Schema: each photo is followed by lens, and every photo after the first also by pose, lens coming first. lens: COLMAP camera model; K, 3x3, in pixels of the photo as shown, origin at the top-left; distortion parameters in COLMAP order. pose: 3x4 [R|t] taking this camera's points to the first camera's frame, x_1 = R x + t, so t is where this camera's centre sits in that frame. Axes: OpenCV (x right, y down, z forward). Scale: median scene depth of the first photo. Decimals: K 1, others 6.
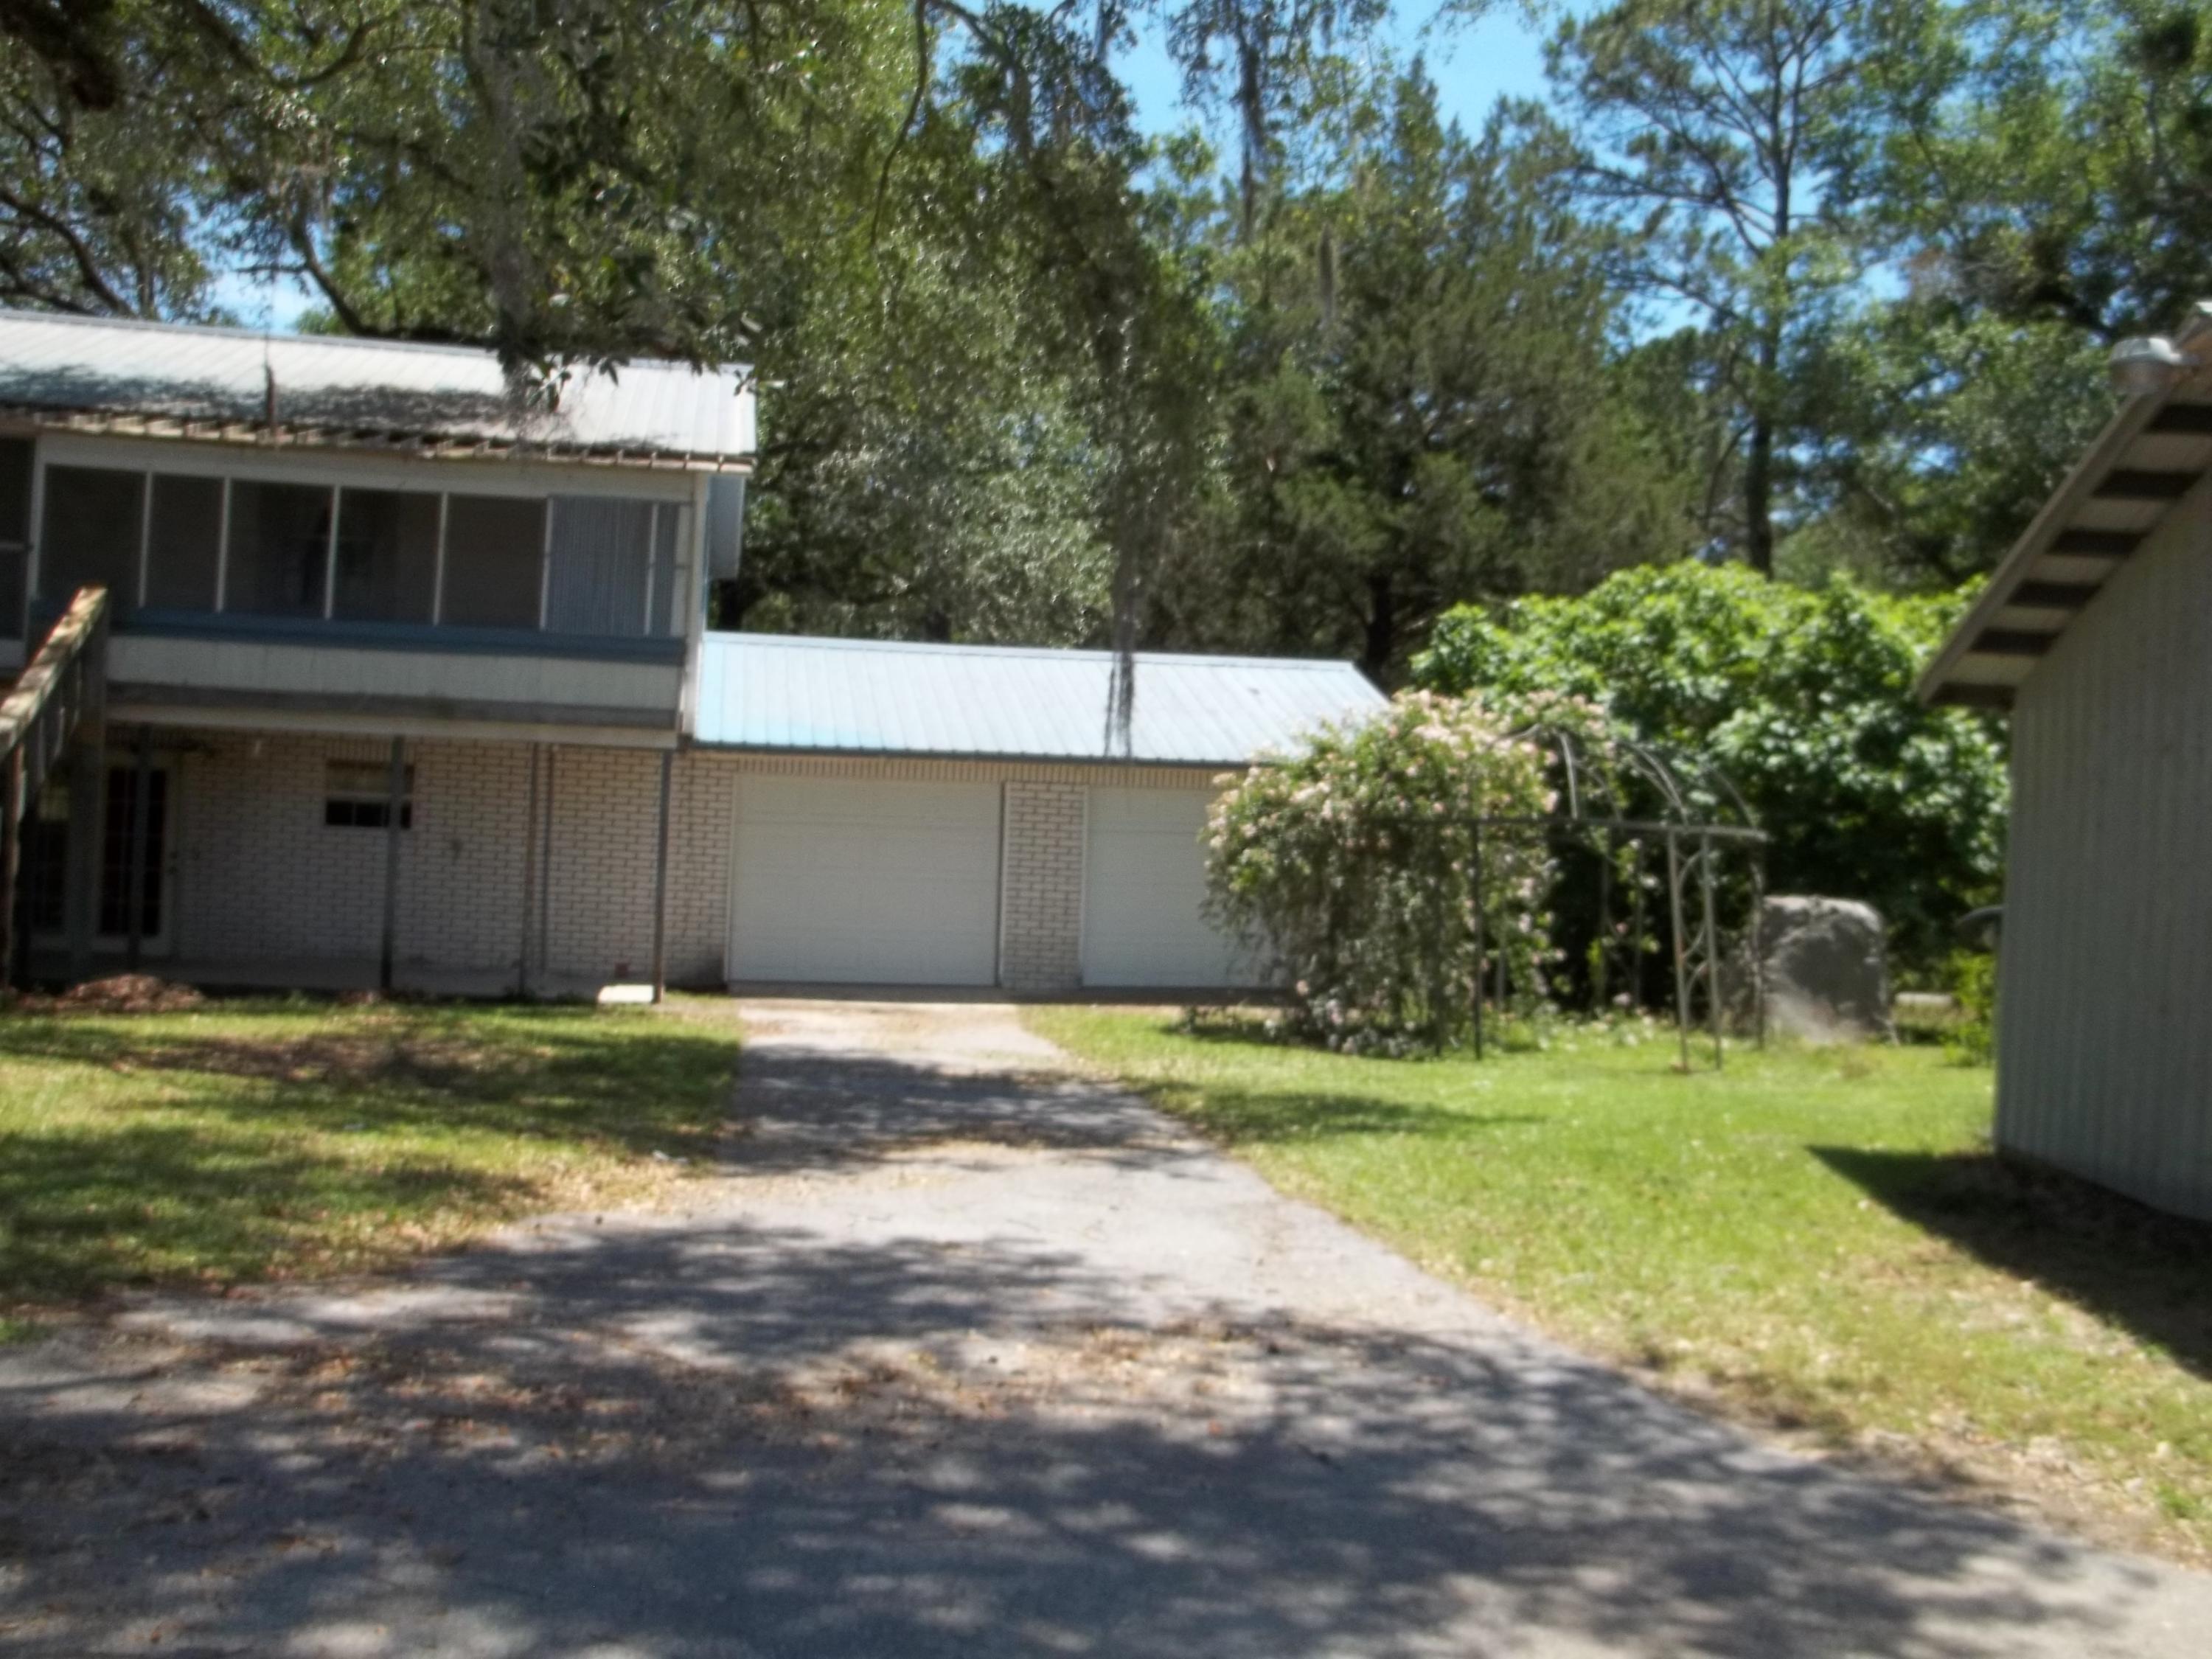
lens RADIAL K [[2273.0, 0, 1066.2], [0, 2273.0, 802.5], [0, 0, 1]] dist [-0.006458, 0.000000]
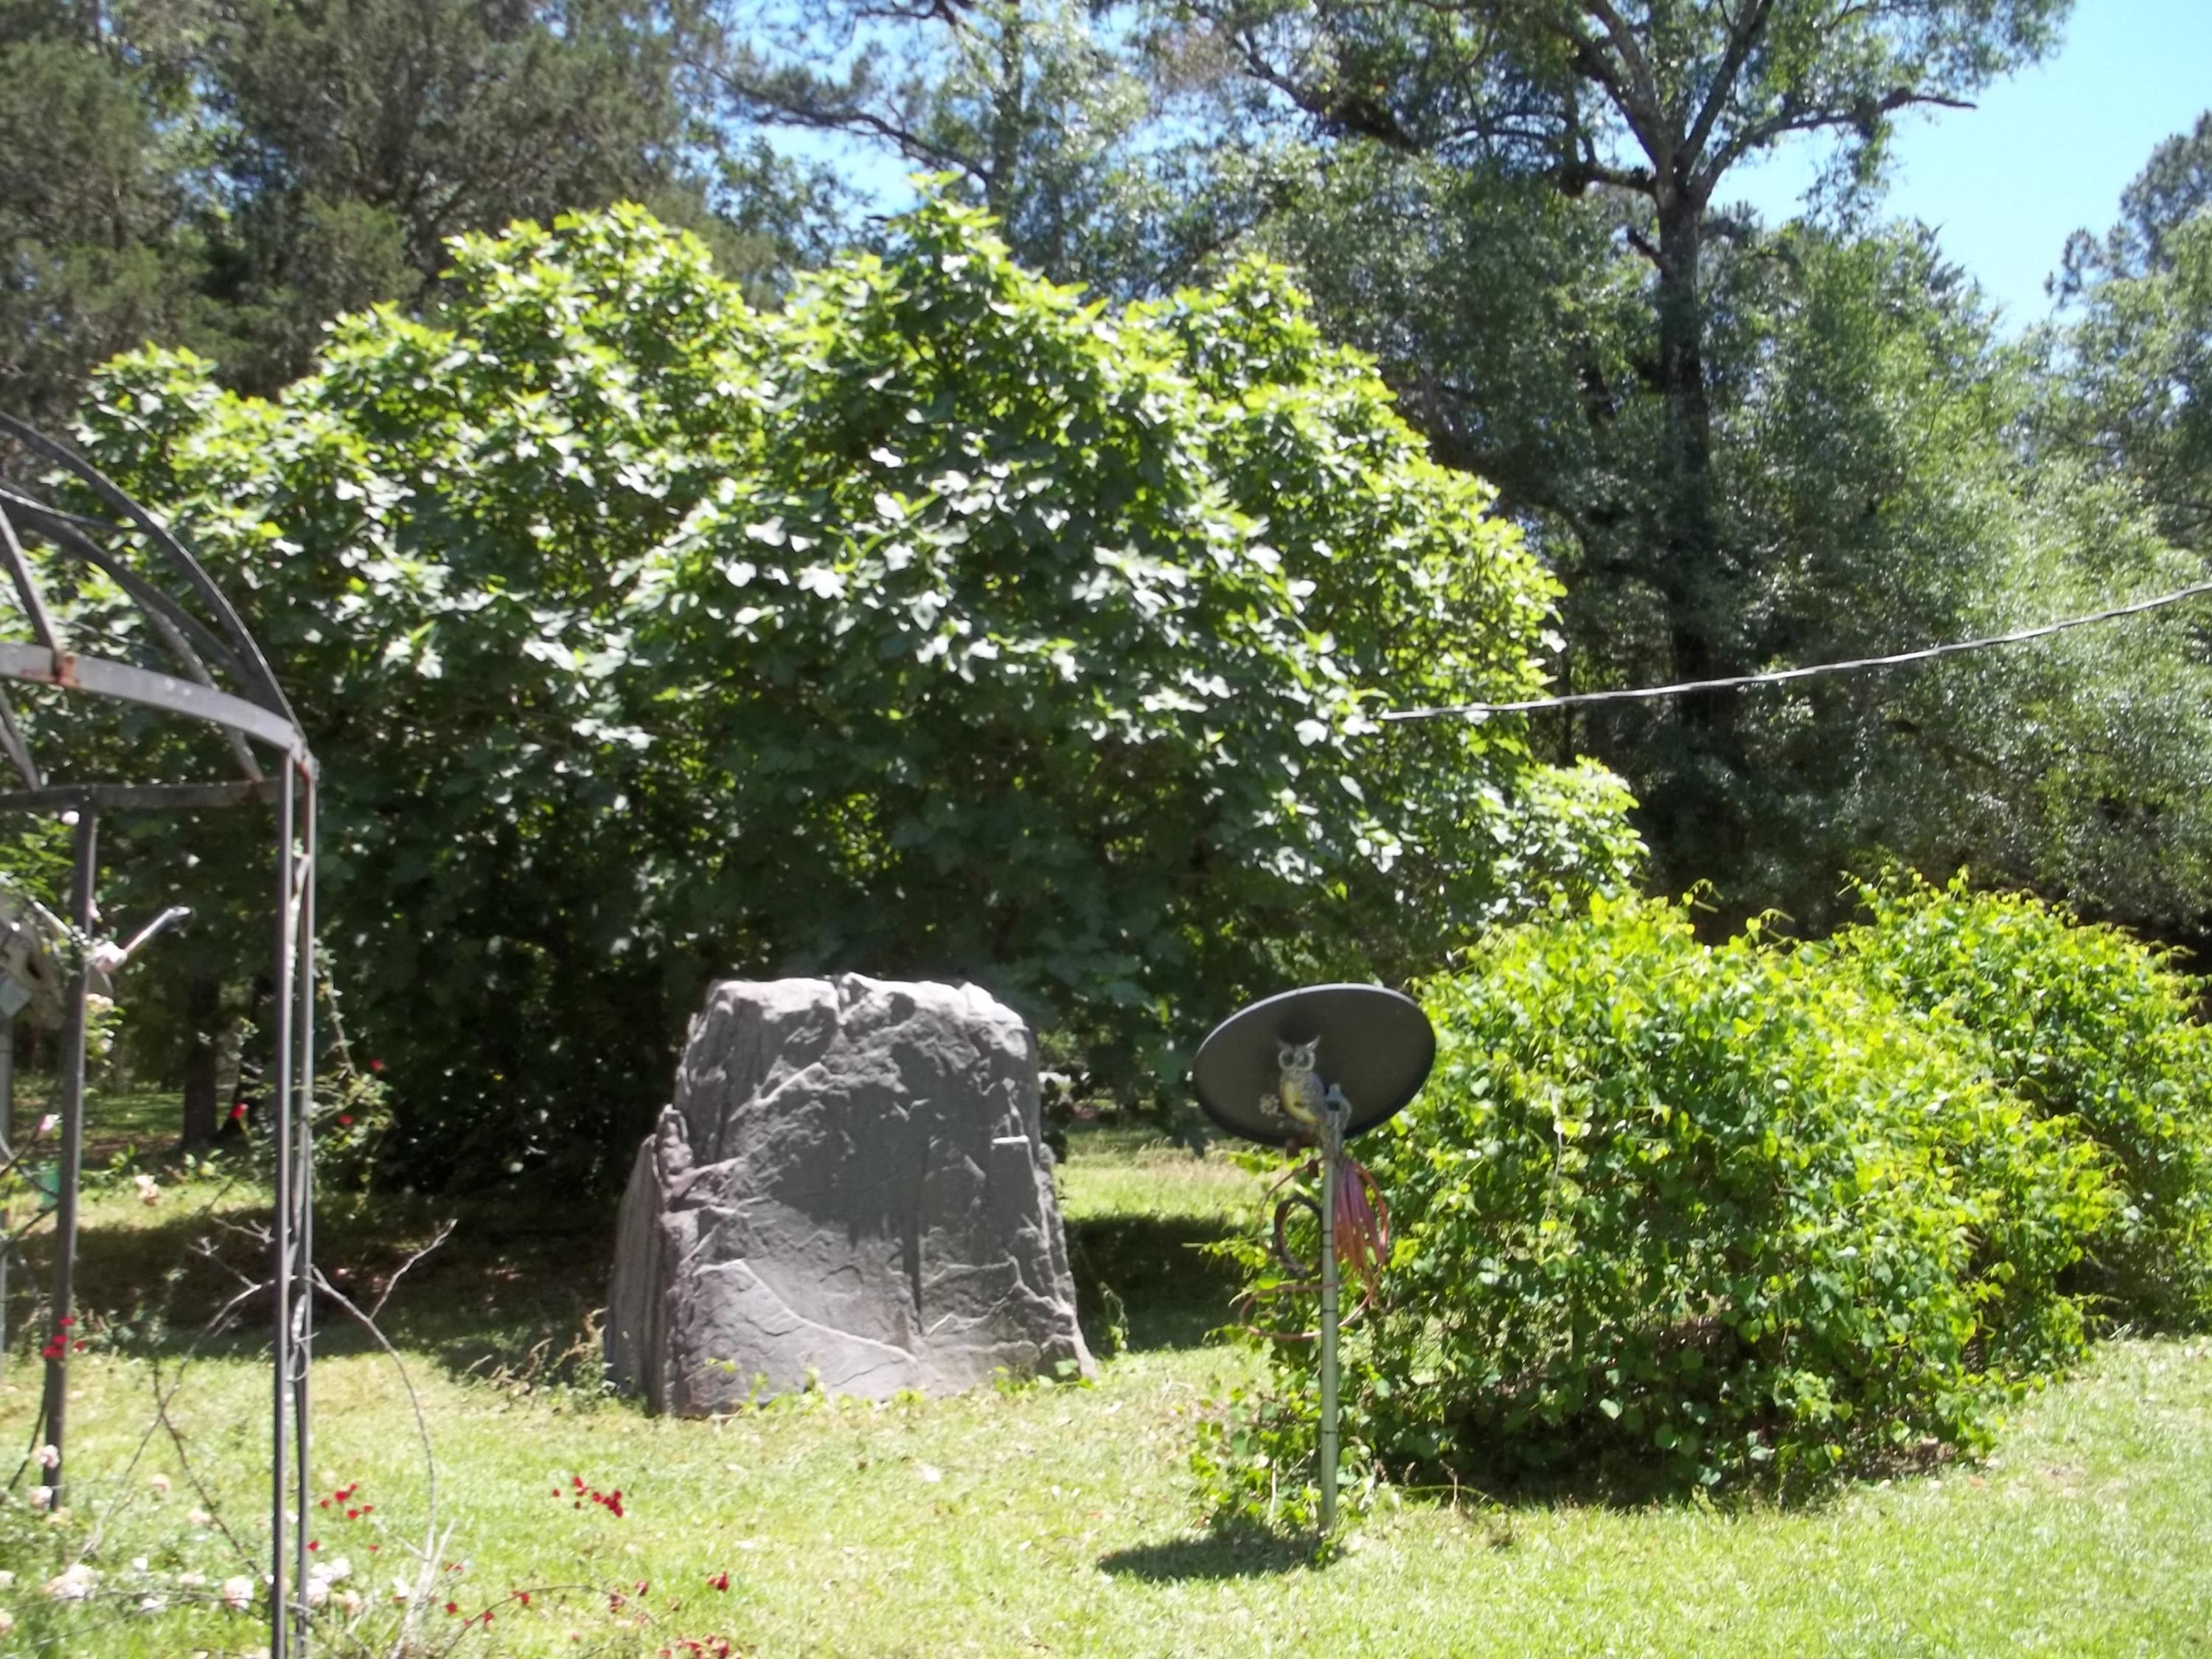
lens RADIAL K [[2273.0, 0, 1085.1], [0, 2273.0, 830.9], [0, 0, 1]] dist [-0.006458, 0.000000]
pose [[0.961138, -0.037121, 0.273560, 0.259461], [0.045647, 0.998648, -0.024864, 0.028755], [-0.272267, 0.036384, 0.961534, 0.622805]]
